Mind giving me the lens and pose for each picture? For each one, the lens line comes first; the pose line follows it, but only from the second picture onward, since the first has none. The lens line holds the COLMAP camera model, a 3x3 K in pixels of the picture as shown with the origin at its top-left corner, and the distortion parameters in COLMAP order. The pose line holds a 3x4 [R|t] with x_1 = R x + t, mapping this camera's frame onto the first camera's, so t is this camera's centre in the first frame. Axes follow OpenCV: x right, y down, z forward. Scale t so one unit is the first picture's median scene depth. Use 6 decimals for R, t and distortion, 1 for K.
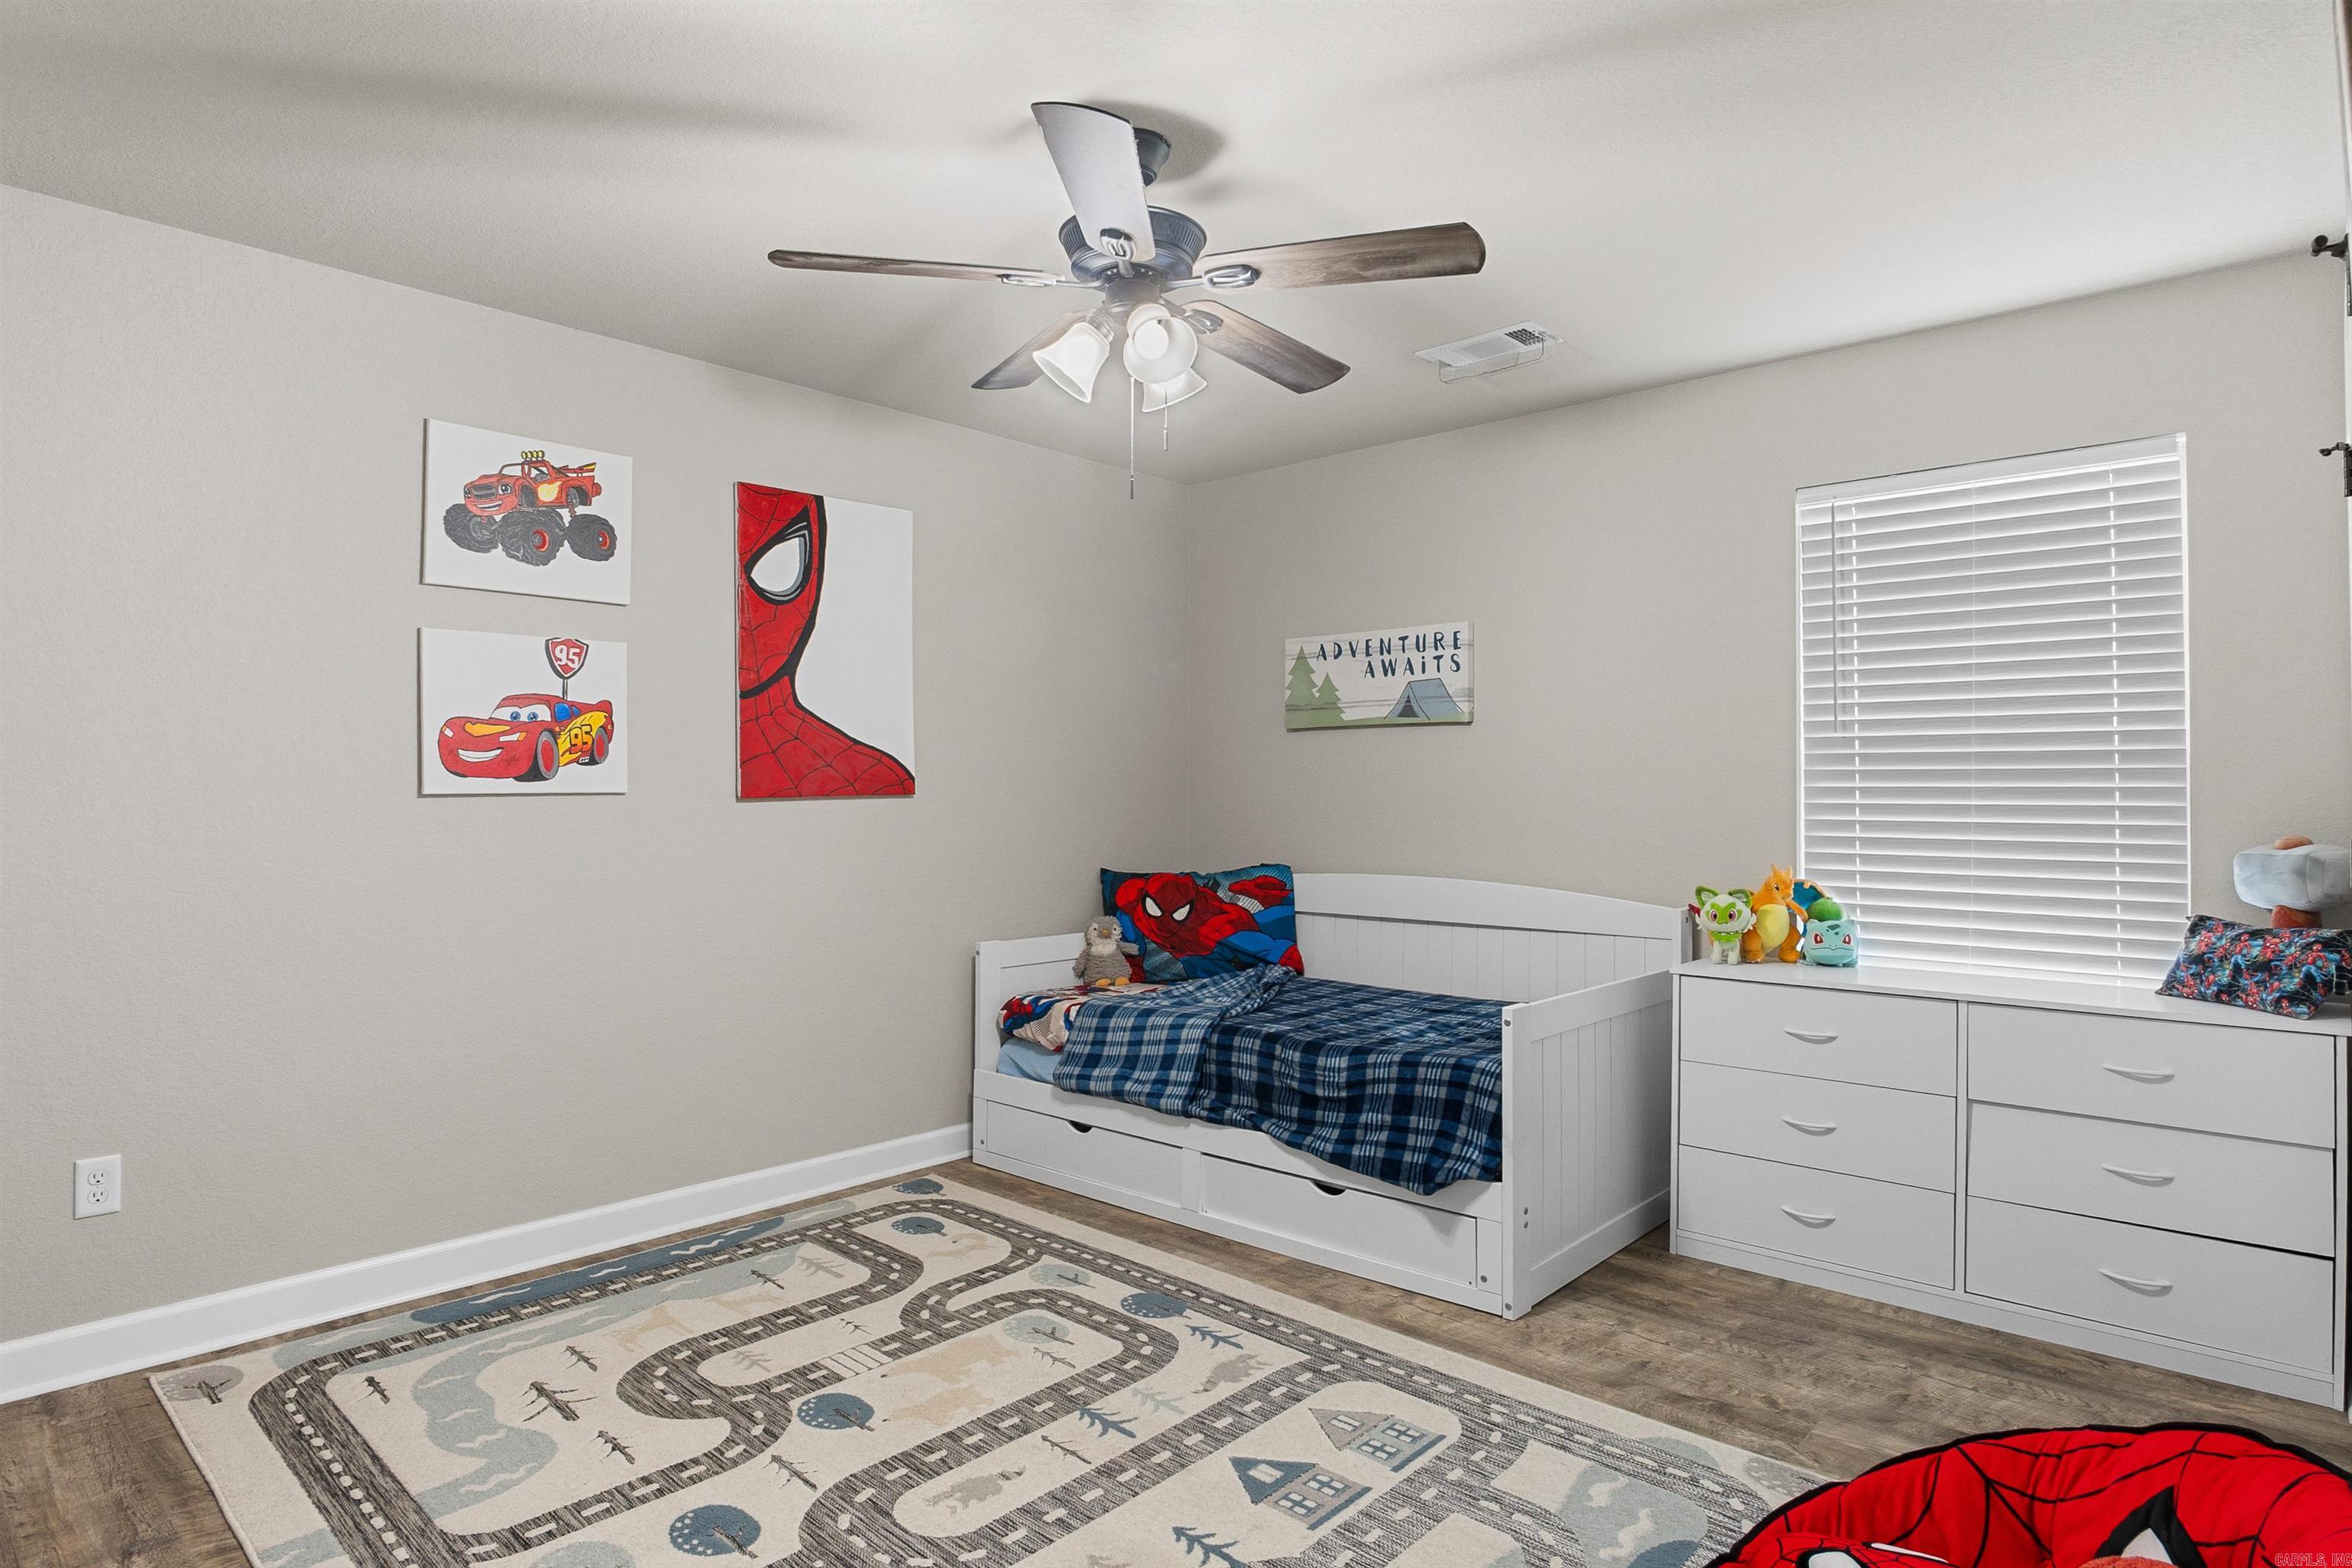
lens RADIAL K [[1259.7, 0, 1197.6], [0, 1259.7, 773.2], [0, 0, 1]] dist [-0.037454, 0.010634]
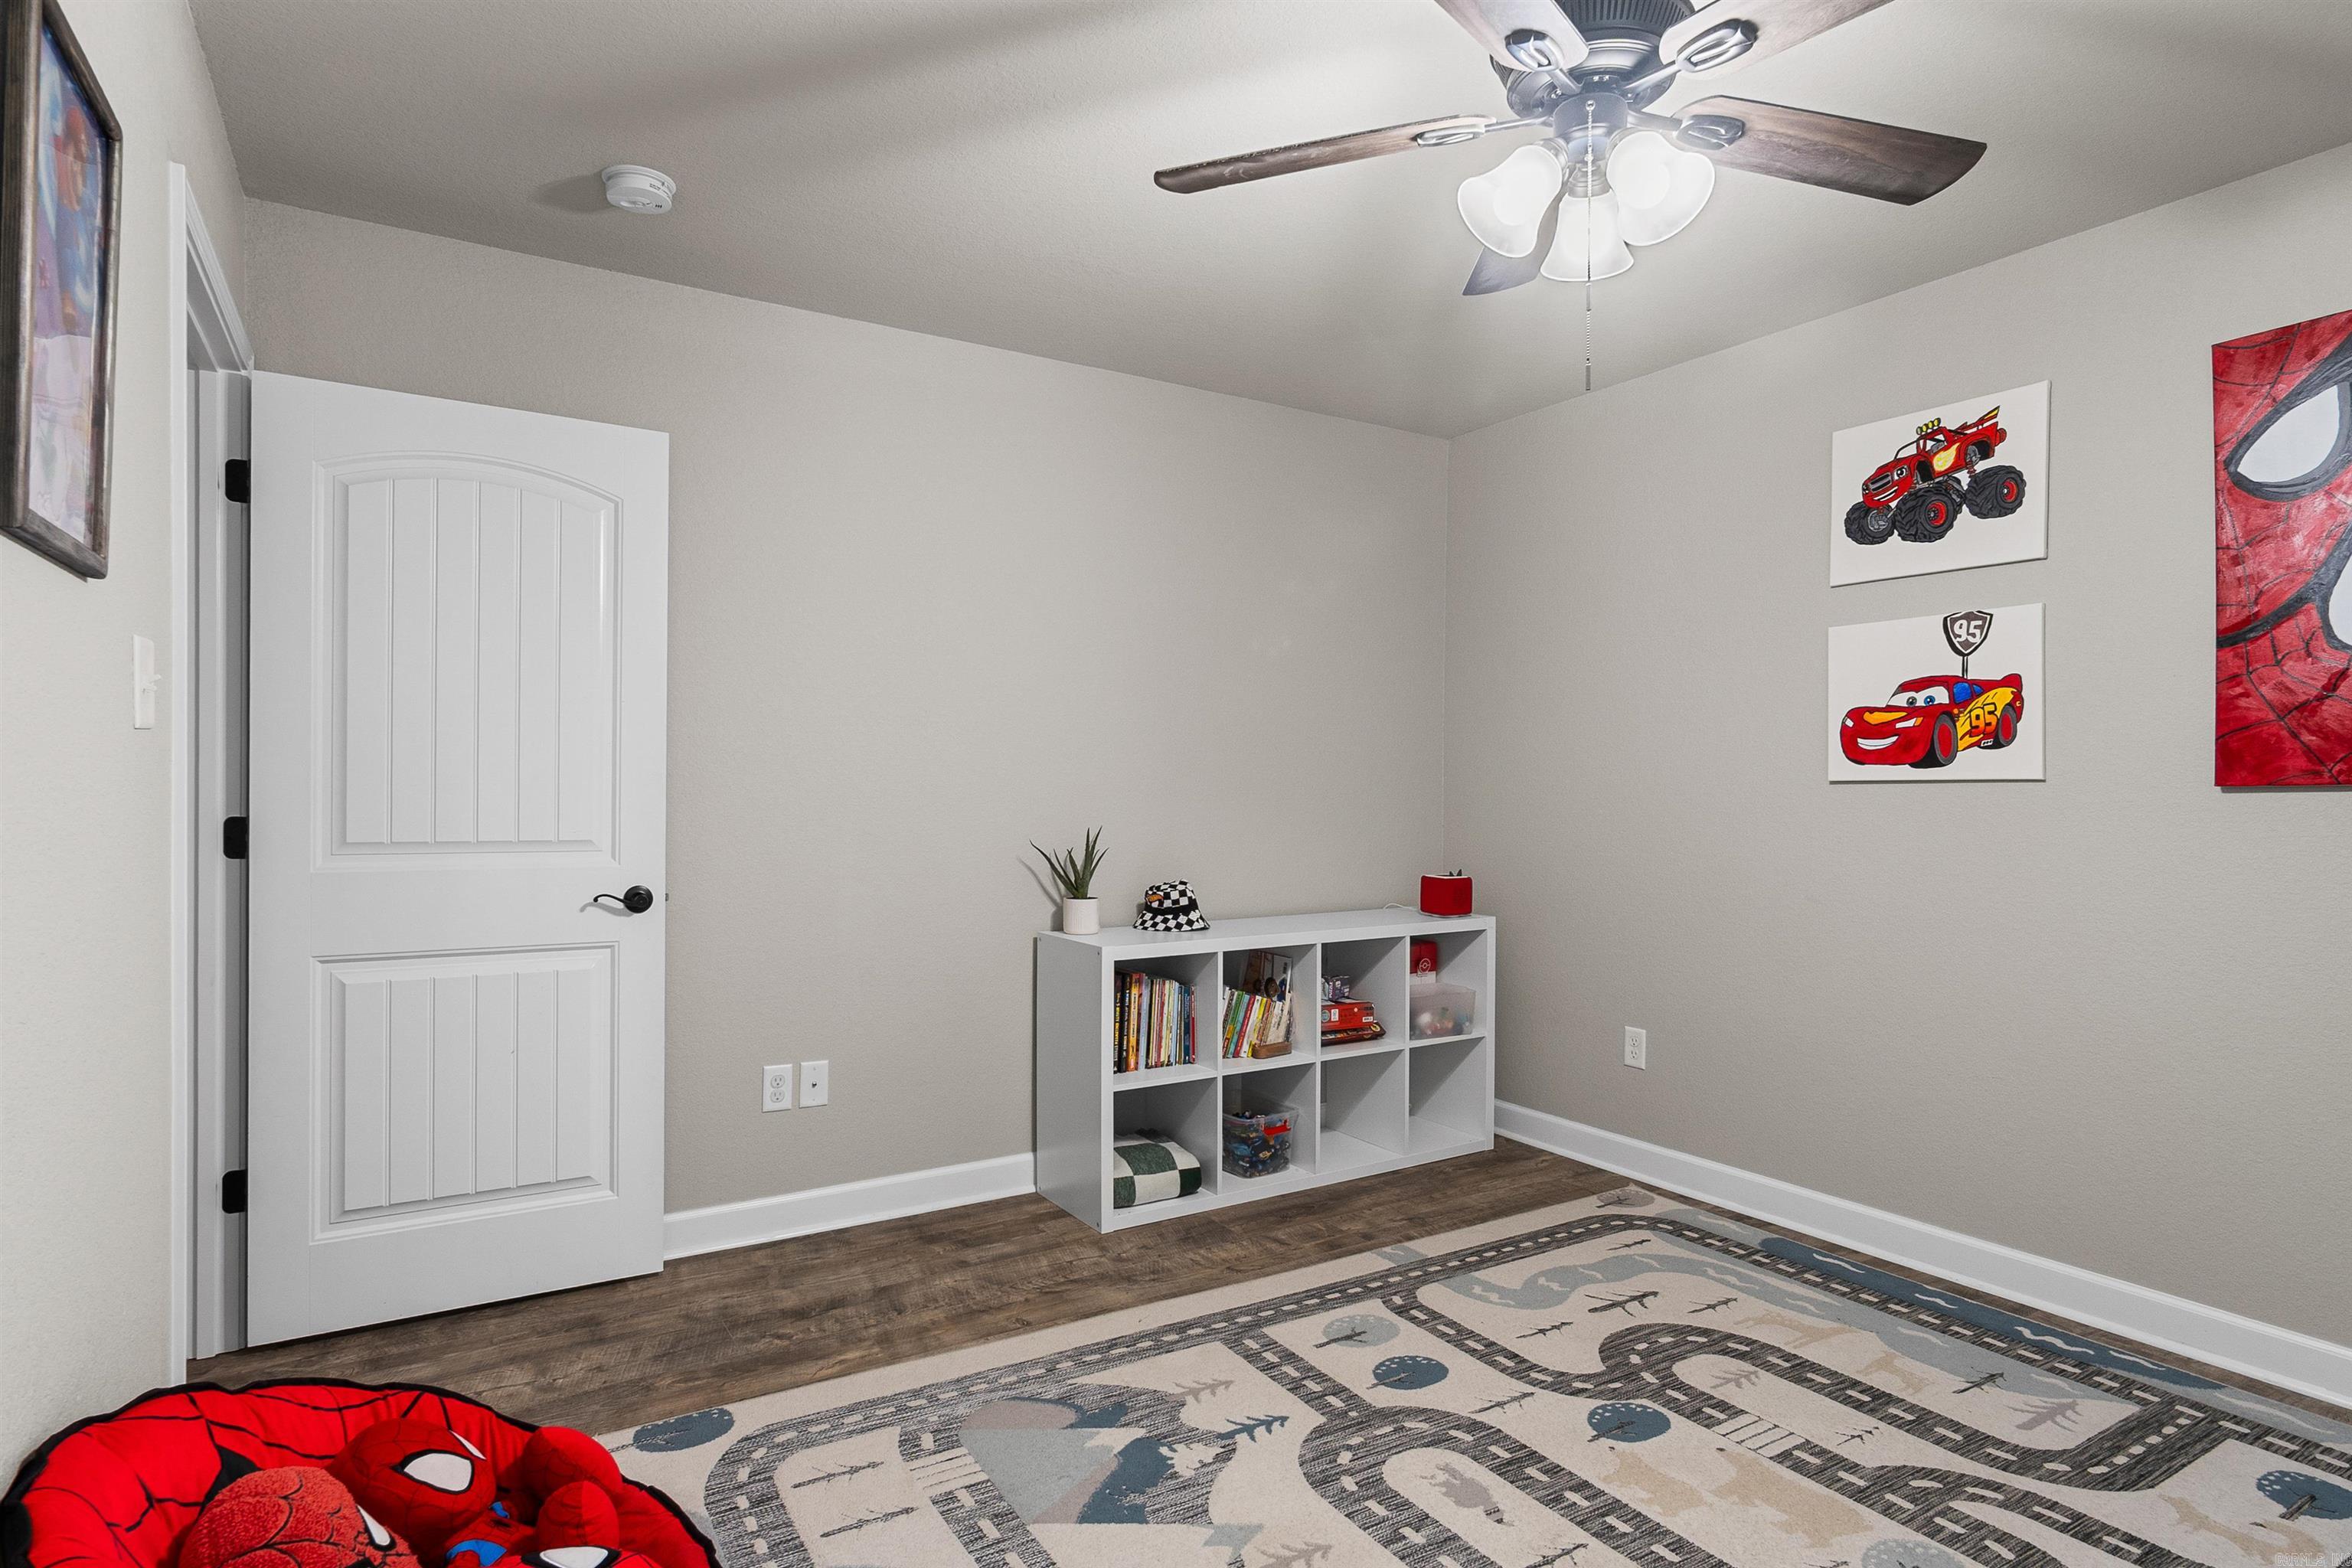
lens RADIAL K [[1259.7, 0, 1186.5], [0, 1259.7, 796.8], [0, 0, 1]] dist [-0.037454, 0.010634]
pose [[-0.281822, 0.009432, -0.959420, 0.561027], [0.013556, 0.999891, 0.005848, 0.015957], [0.959371, -0.011358, -0.281919, 0.739805]]
